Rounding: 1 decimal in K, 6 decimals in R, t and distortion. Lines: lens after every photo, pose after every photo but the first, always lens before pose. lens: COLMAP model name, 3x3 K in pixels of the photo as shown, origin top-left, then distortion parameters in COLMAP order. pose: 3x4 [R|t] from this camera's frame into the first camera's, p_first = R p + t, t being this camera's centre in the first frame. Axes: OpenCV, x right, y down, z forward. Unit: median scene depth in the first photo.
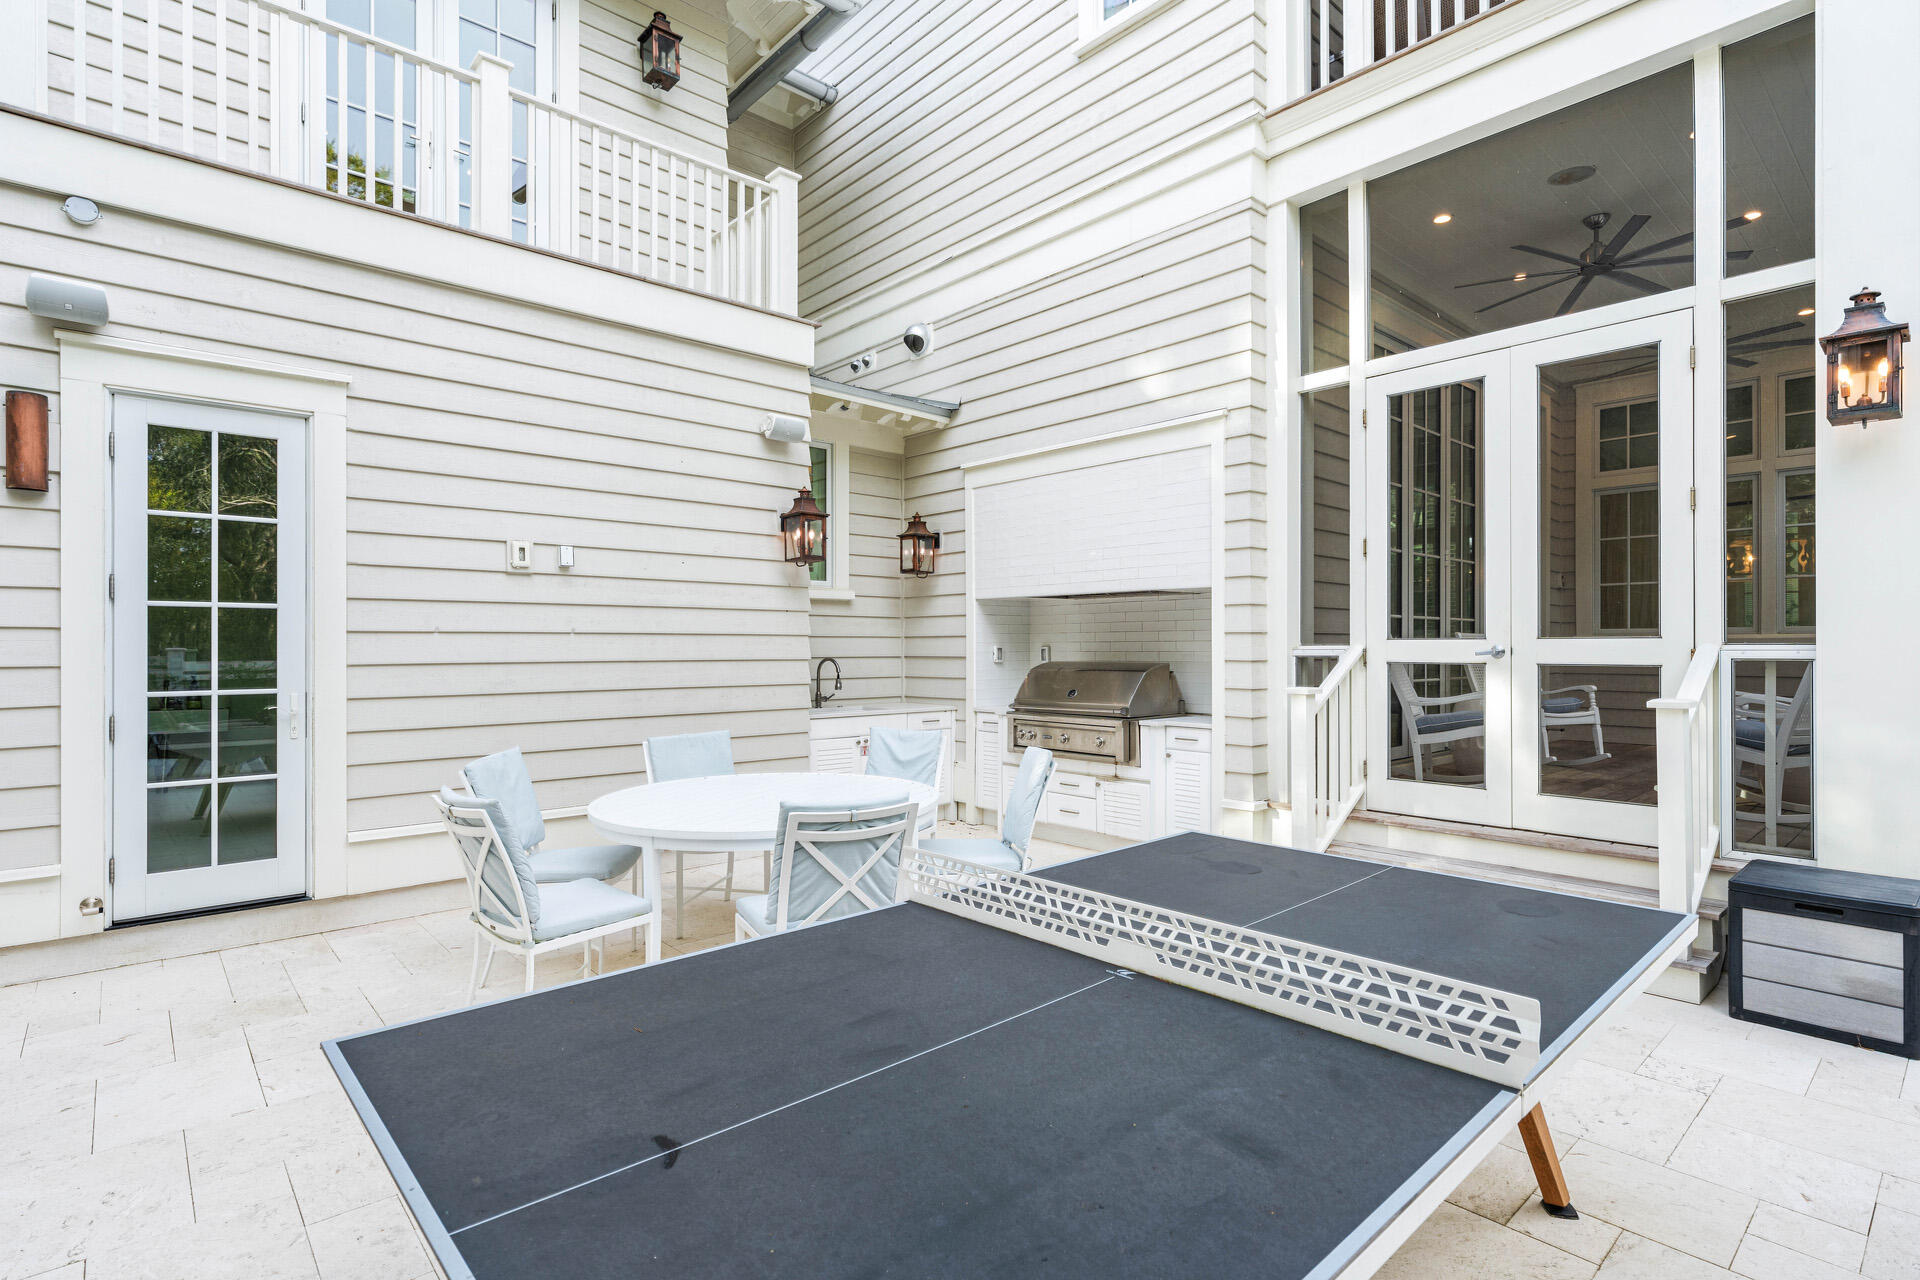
lens RADIAL K [[924.9, 0, 964.4], [0, 924.9, 636.5], [0, 0, 1]] dist [-0.000108, 0.000561]
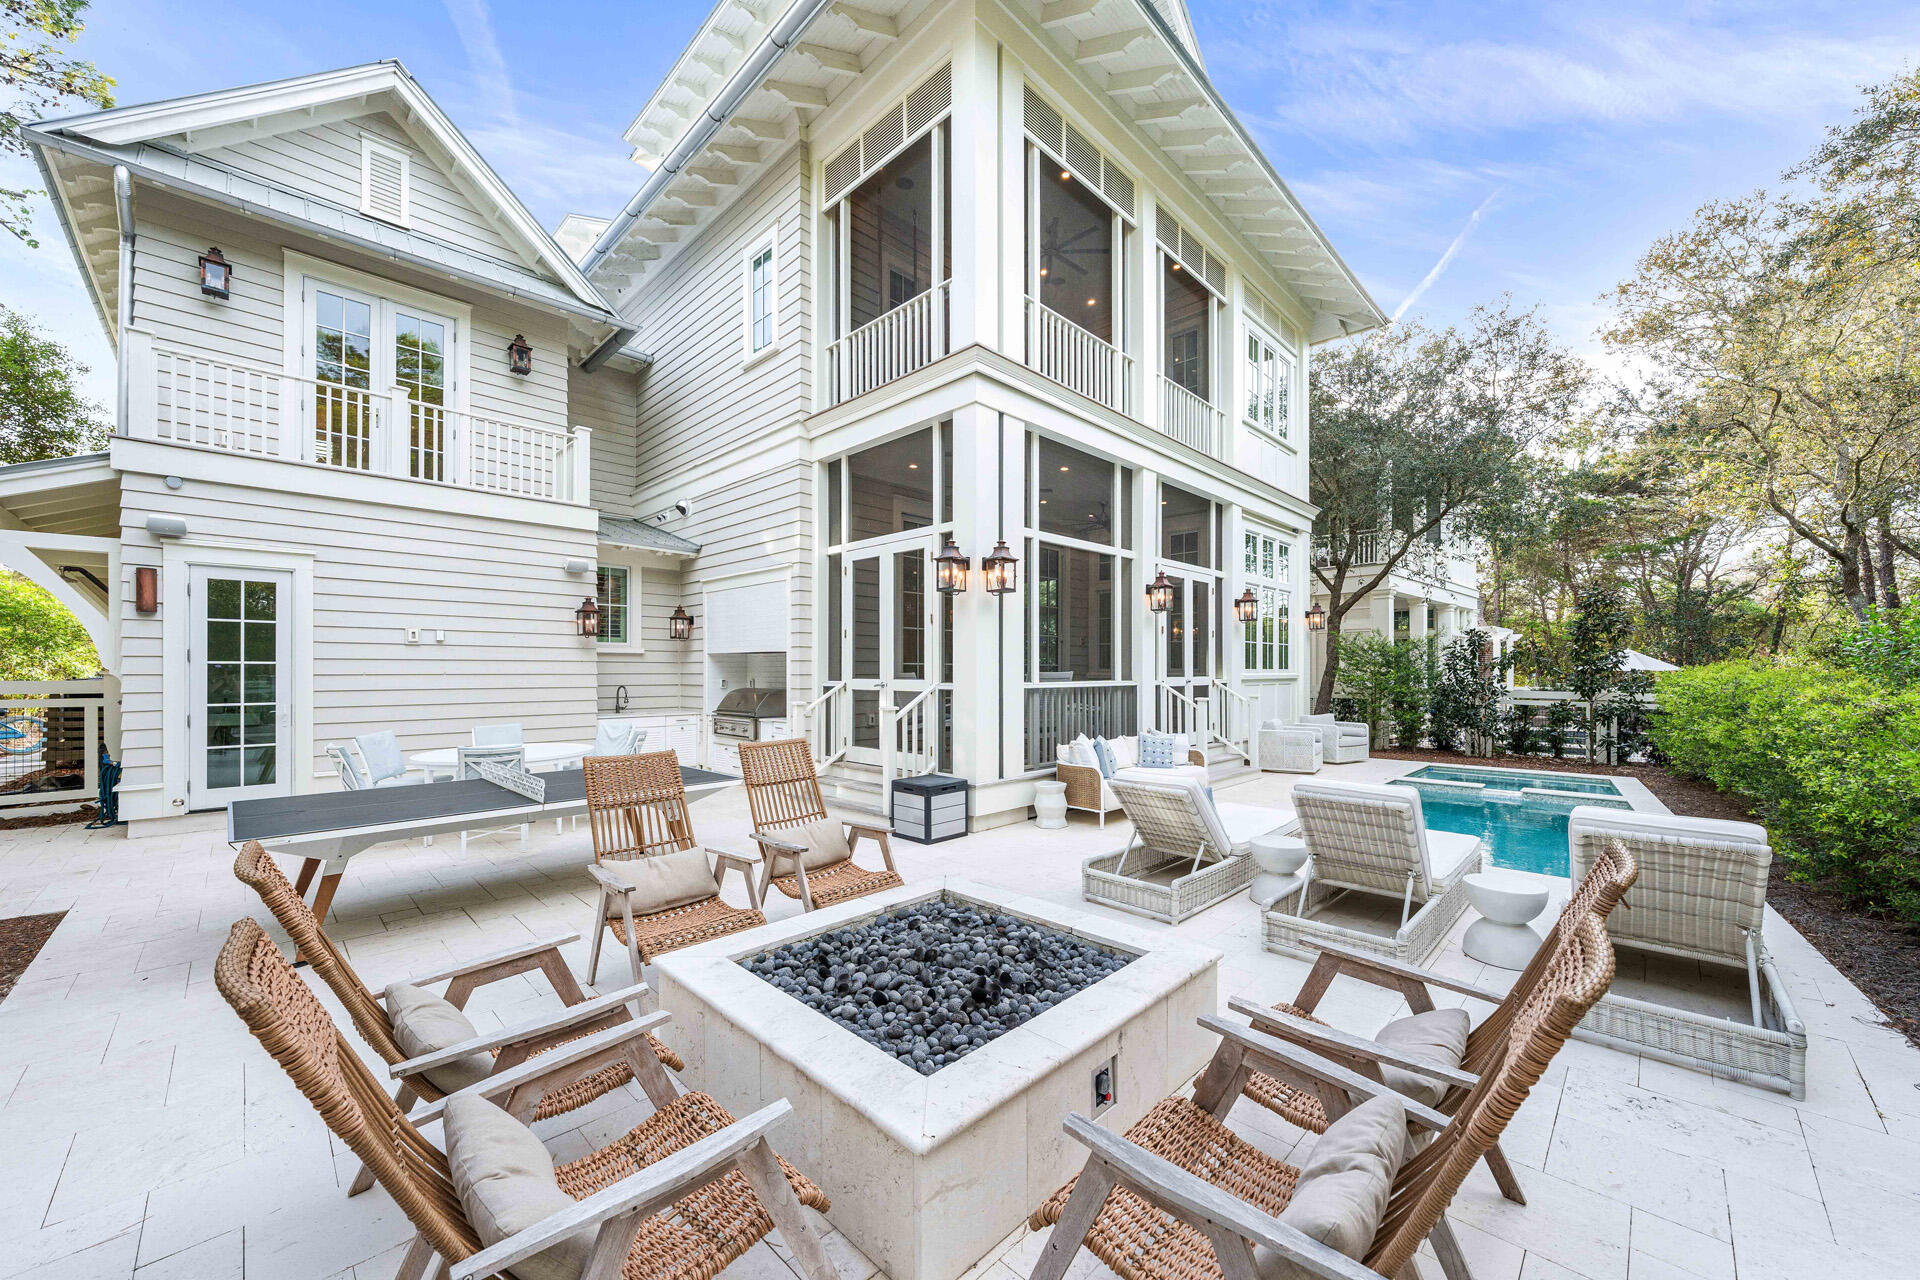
lens RADIAL K [[705.6, 0, 980.8], [0, 705.6, 664.5], [0, 0, 1]] dist [-0.004052, -0.000499]
pose [[0.997471, 0.002395, 0.071037, 0.581557], [-0.002579, 0.999994, 0.002502, -0.030113], [-0.071031, -0.002679, 0.997471, -0.551118]]
